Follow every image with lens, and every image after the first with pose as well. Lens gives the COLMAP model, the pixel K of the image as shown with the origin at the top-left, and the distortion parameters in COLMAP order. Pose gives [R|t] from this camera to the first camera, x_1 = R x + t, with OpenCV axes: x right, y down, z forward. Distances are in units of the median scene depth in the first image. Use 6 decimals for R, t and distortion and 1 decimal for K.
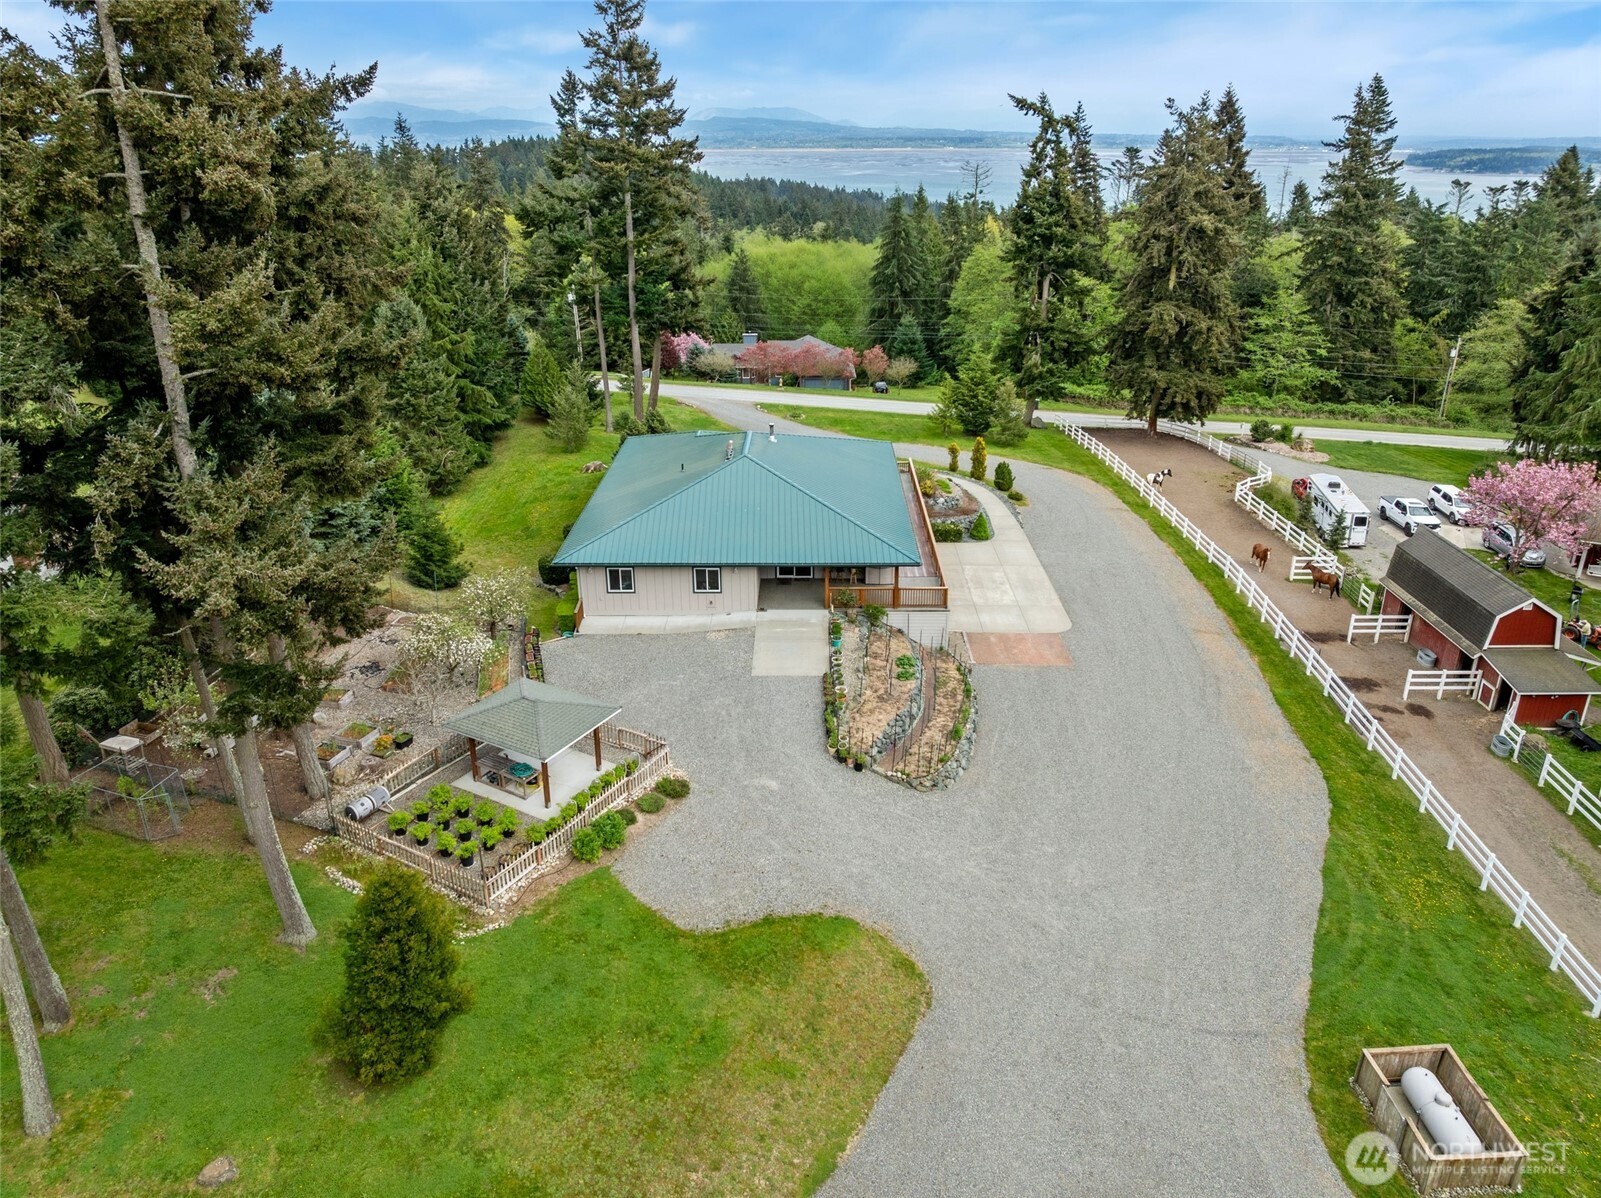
lens RADIAL K [[1129.7, 0, 804.7], [0, 1129.7, 578.3], [0, 0, 1]] dist [-0.030273, 0.007201]
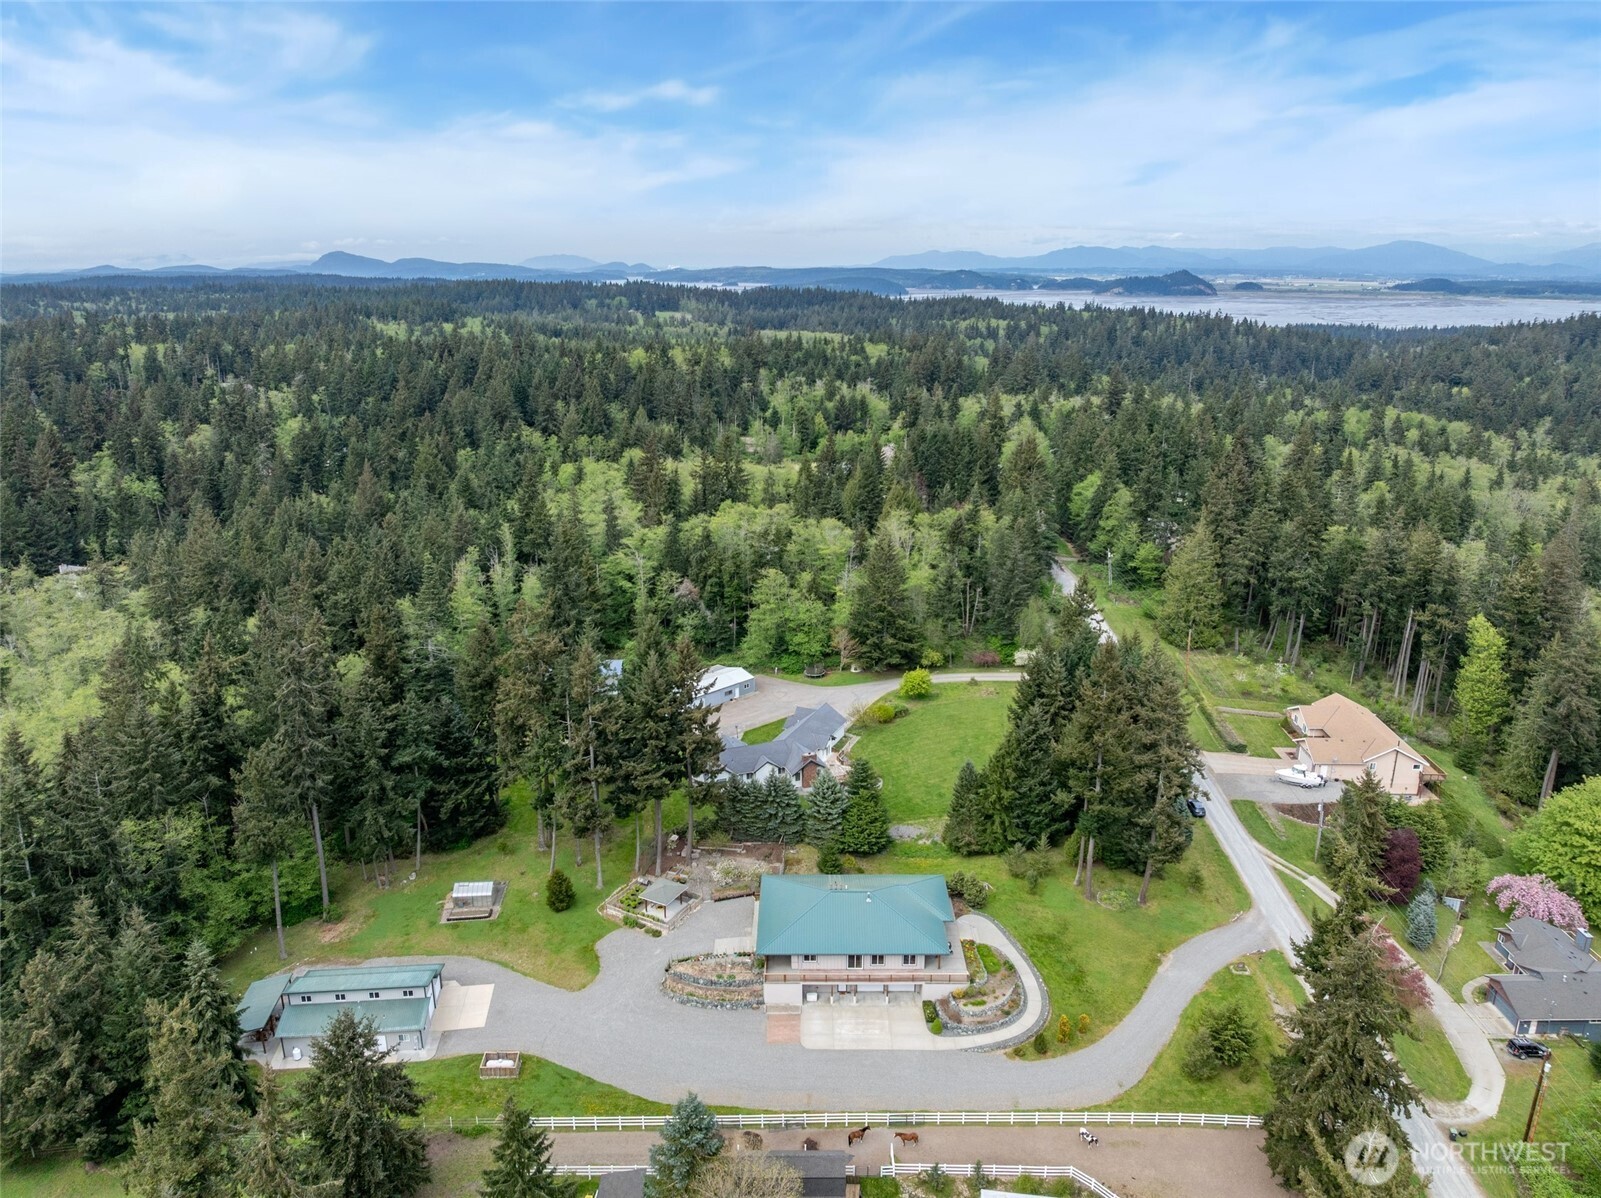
lens RADIAL K [[1117.1, 0, 800.5], [0, 1117.1, 599.0], [0, 0, 1]] dist [-0.030371, -0.001306]
pose [[0.006569, 0.291500, -0.956548, 2.142776], [-0.369042, 0.889751, 0.268610, -1.354046], [0.929389, 0.351242, 0.113421, 0.531434]]
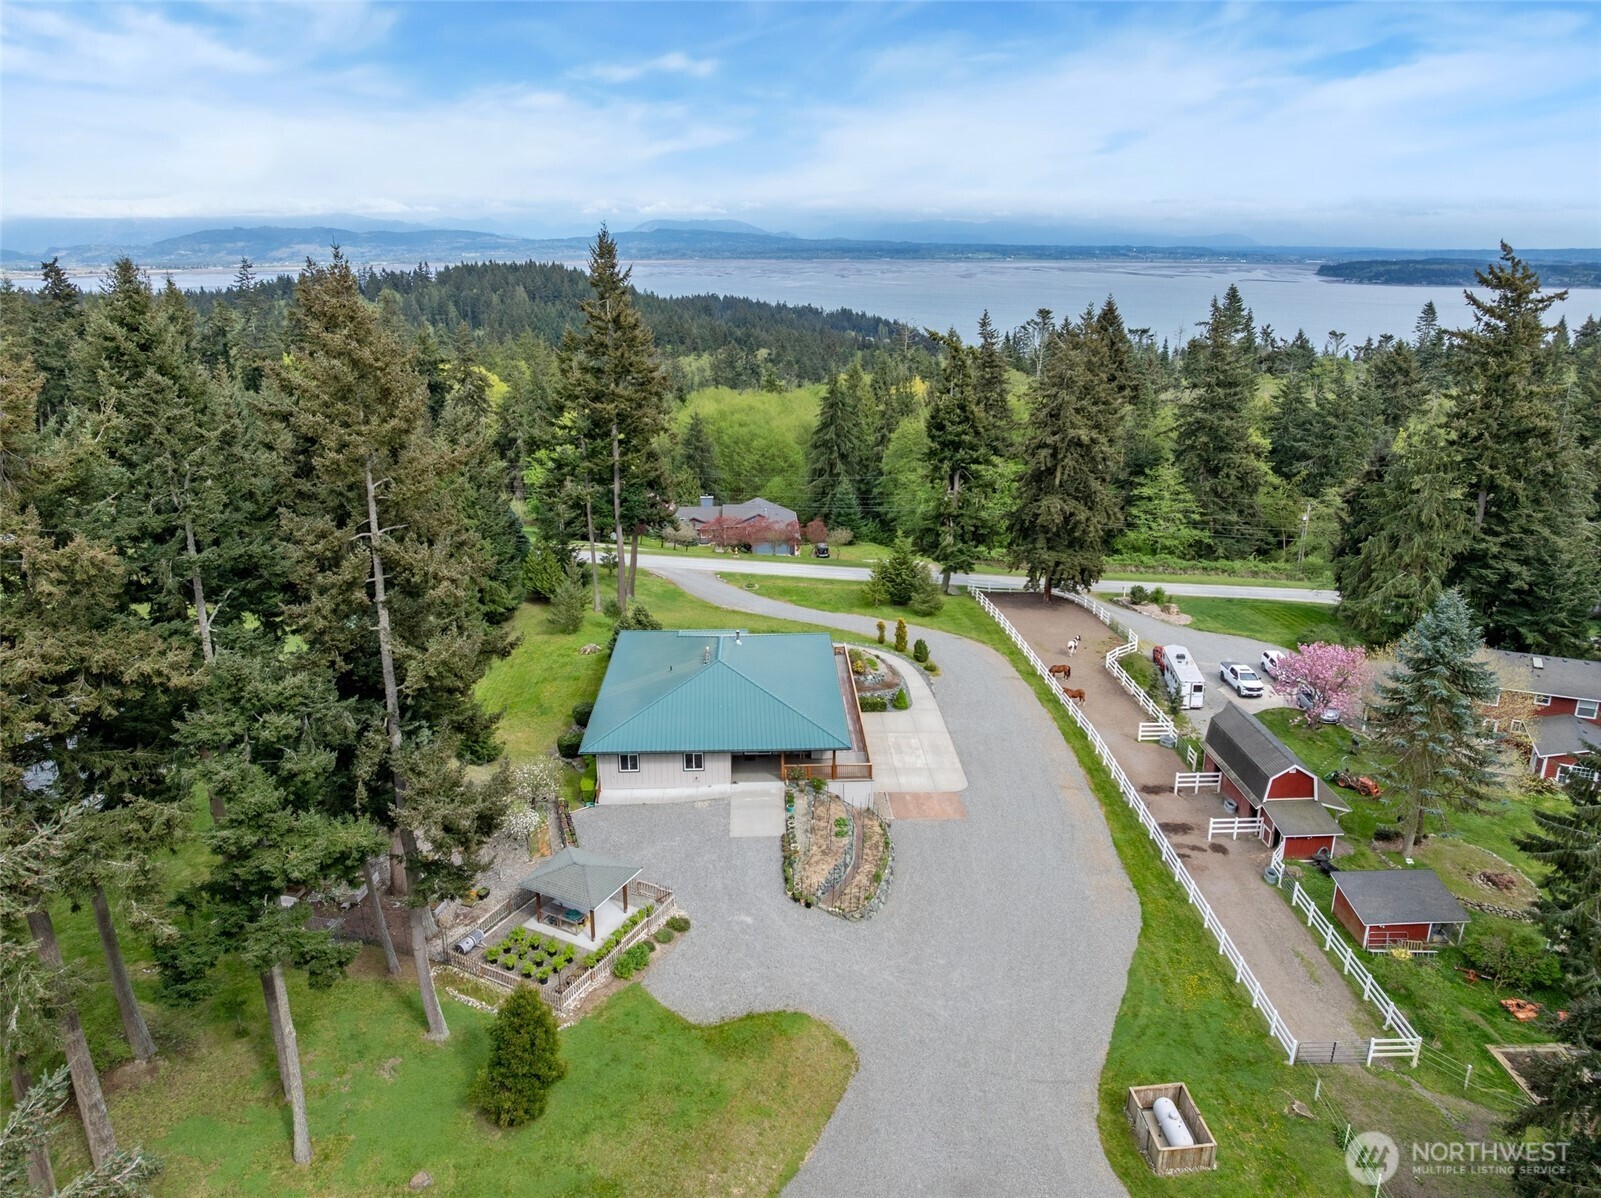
lens RADIAL K [[1117.1, 0, 800.5], [0, 1117.1, 599.0], [0, 0, 1]] dist [-0.030371, -0.001306]
pose [[0.998917, -0.011395, 0.045120, -0.017142], [0.014571, 0.997390, -0.070711, -0.096503], [-0.044196, 0.071292, 0.996476, -0.346611]]
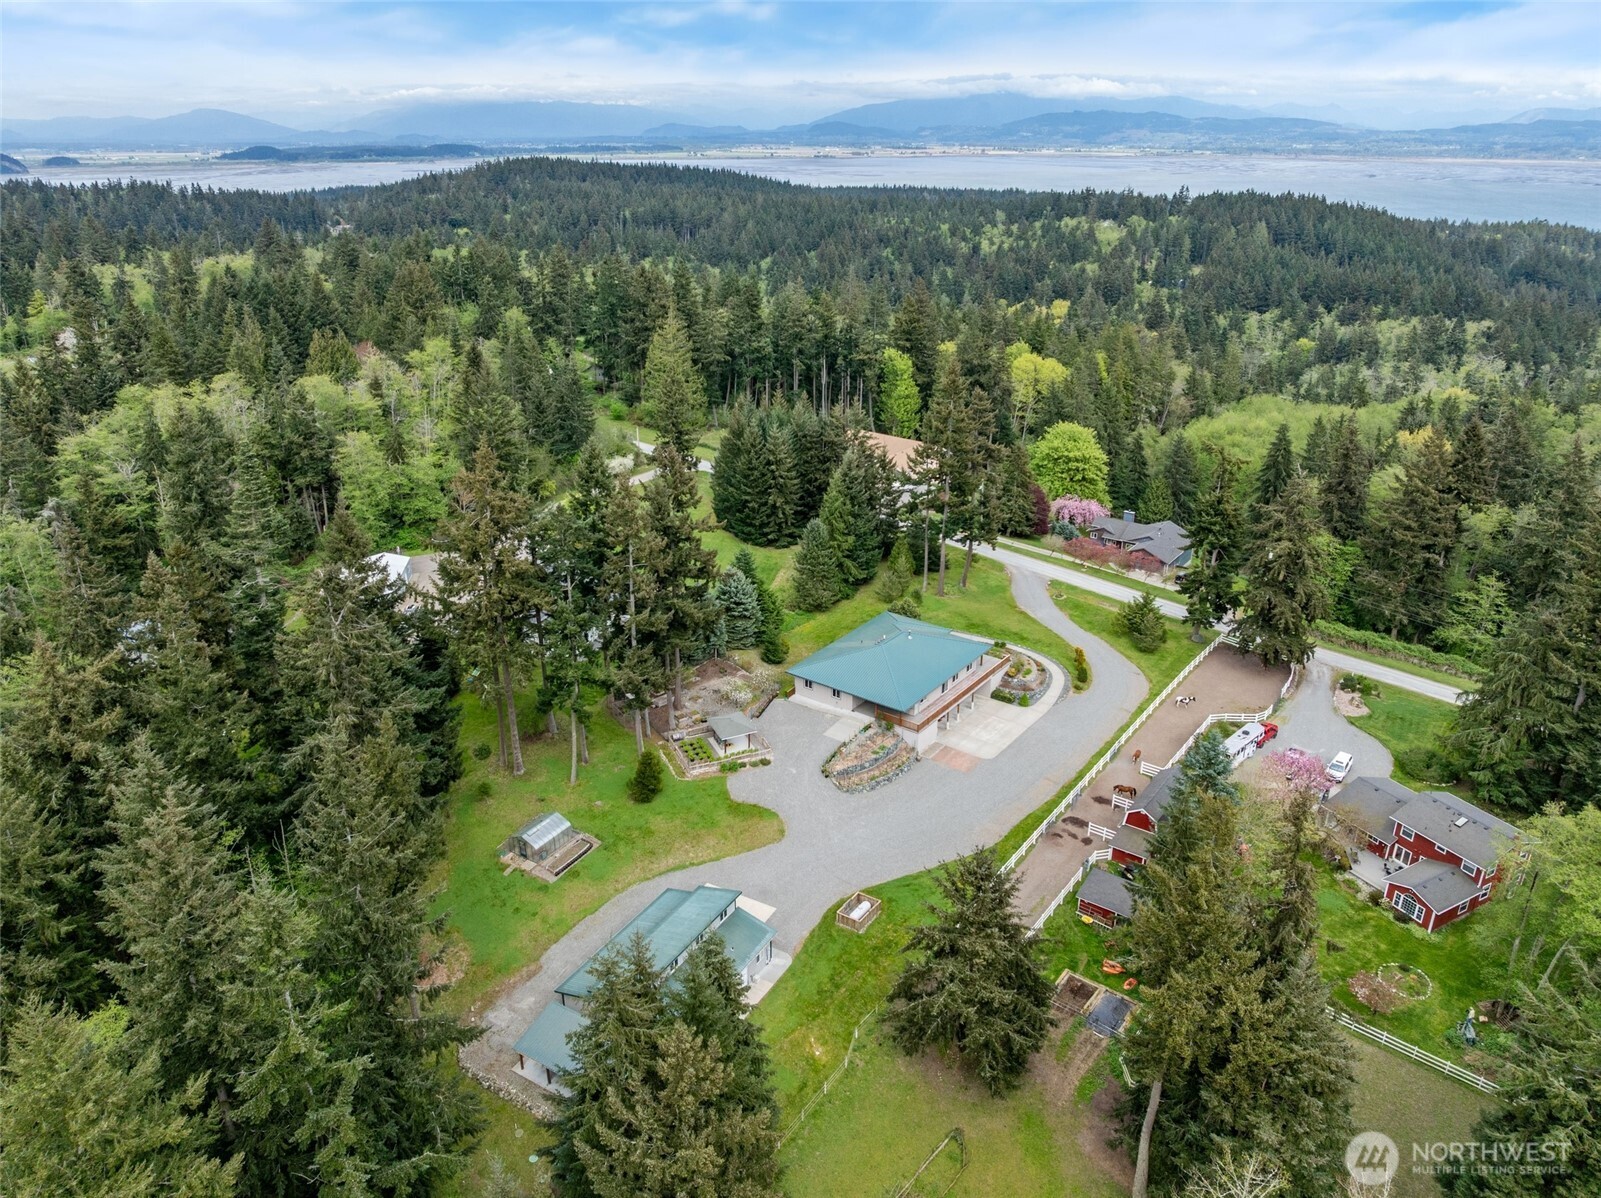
lens RADIAL K [[1117.1, 0, 800.5], [0, 1117.1, 599.0], [0, 0, 1]] dist [-0.030371, -0.001306]
pose [[0.811748, 0.231212, -0.536289, 1.141919], [-0.221849, 0.971537, 0.083064, -0.395282], [0.540230, 0.051548, 0.839937, -1.152961]]
